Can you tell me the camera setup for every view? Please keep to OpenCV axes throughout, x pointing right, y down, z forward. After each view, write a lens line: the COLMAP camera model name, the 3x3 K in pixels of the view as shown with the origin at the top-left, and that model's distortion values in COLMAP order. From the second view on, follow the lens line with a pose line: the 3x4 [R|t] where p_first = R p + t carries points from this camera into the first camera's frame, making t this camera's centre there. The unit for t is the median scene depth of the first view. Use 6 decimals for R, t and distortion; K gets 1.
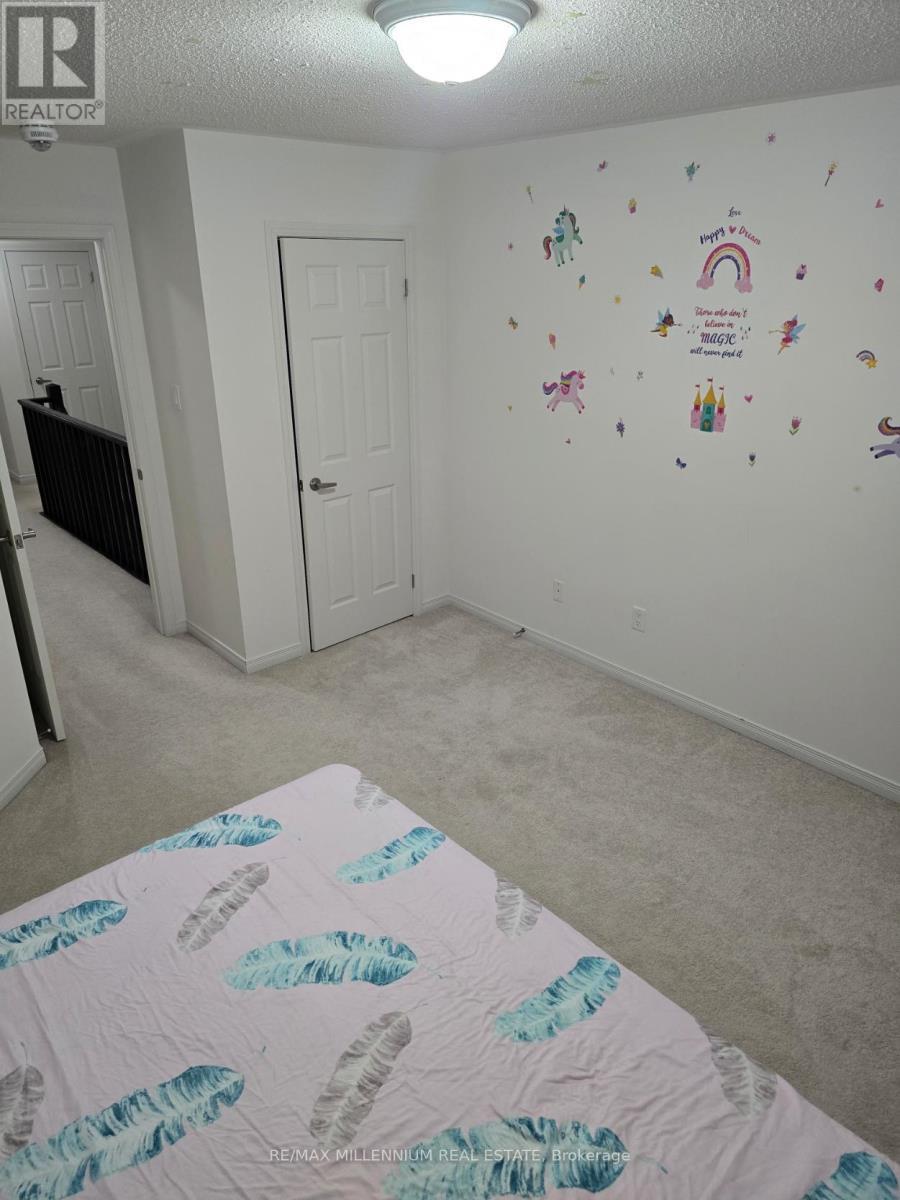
lens RADIAL K [[809.3, 0, 451.4], [0, 809.3, 597.7], [0, 0, 1]] dist [0.012503, -0.008050]
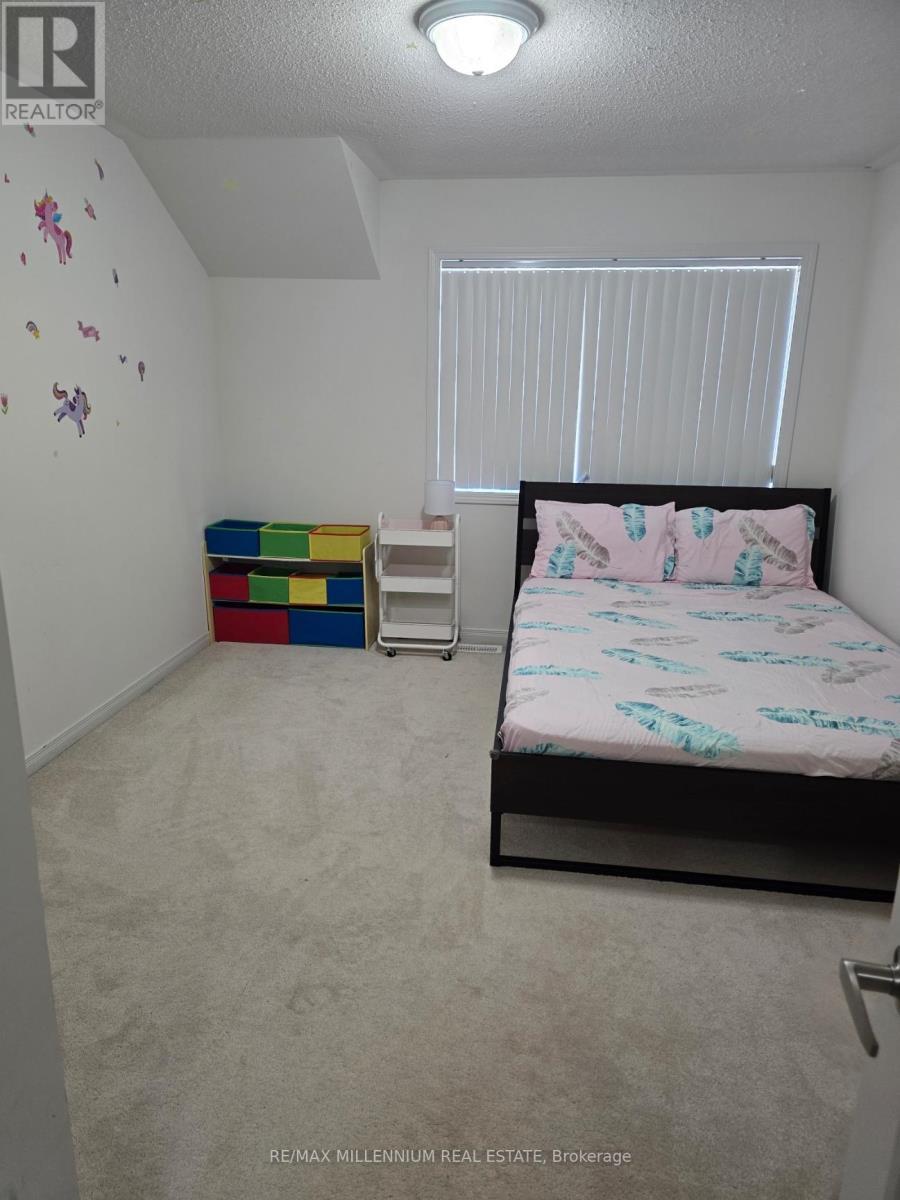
lens RADIAL K [[809.3, 0, 449.6], [0, 809.3, 602.0], [0, 0, 1]] dist [0.012503, -0.008050]
pose [[-0.663217, -0.220037, 0.715351, -1.070656], [0.284180, 0.810188, 0.512677, -0.621357], [-0.692377, 0.543305, -0.474800, 2.066997]]
